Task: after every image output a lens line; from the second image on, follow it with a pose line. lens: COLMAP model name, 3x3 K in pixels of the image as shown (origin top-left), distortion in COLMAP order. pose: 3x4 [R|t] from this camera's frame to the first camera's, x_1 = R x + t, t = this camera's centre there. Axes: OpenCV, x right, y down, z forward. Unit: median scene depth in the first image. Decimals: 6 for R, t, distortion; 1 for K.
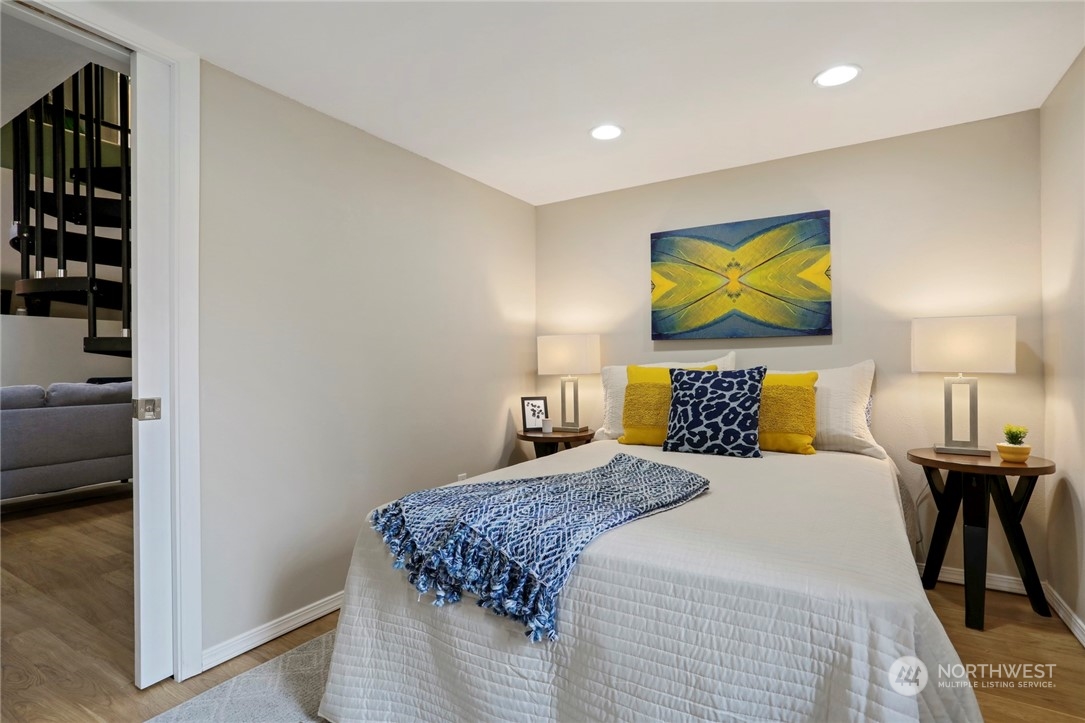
lens RADIAL K [[545.7, 0, 542.5], [0, 545.7, 361.5], [0, 0, 1]] dist [-0.001404, 0.000318]
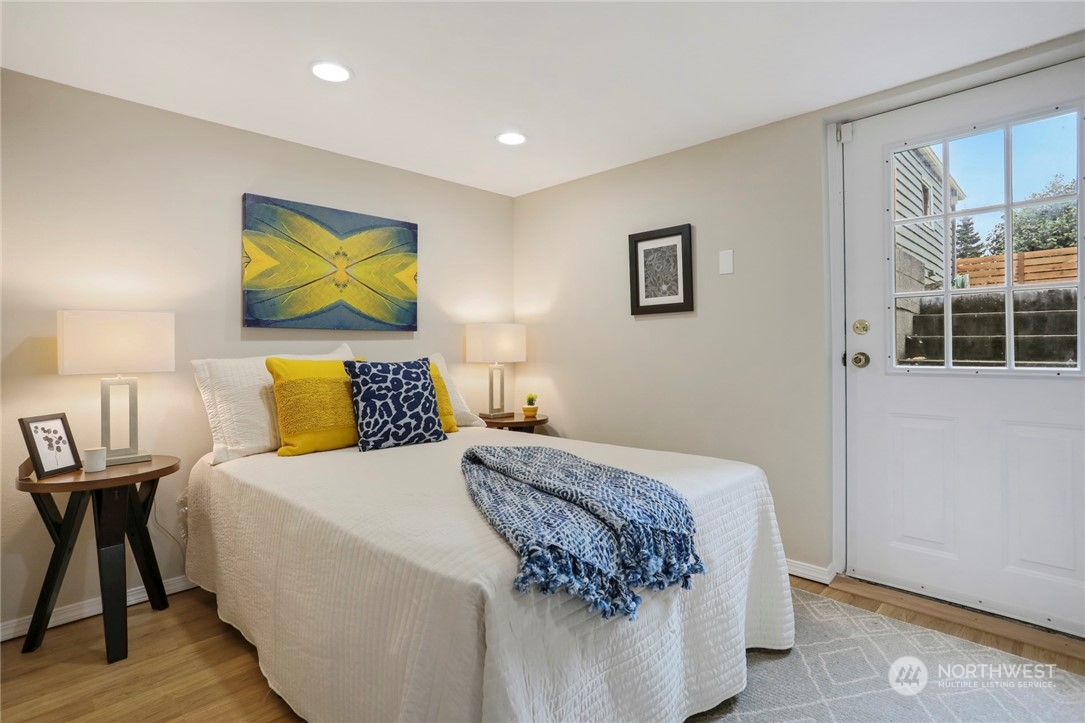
lens RADIAL K [[542.2, 0, 549.8], [0, 542.2, 352.4], [0, 0, 1]] dist [-0.022588, 0.001767]
pose [[0.250679, 0.006879, 0.968046, -0.577553], [0.004518, 0.999956, -0.008275, 0.008440], [-0.968060, 0.006448, 0.250636, 0.481920]]
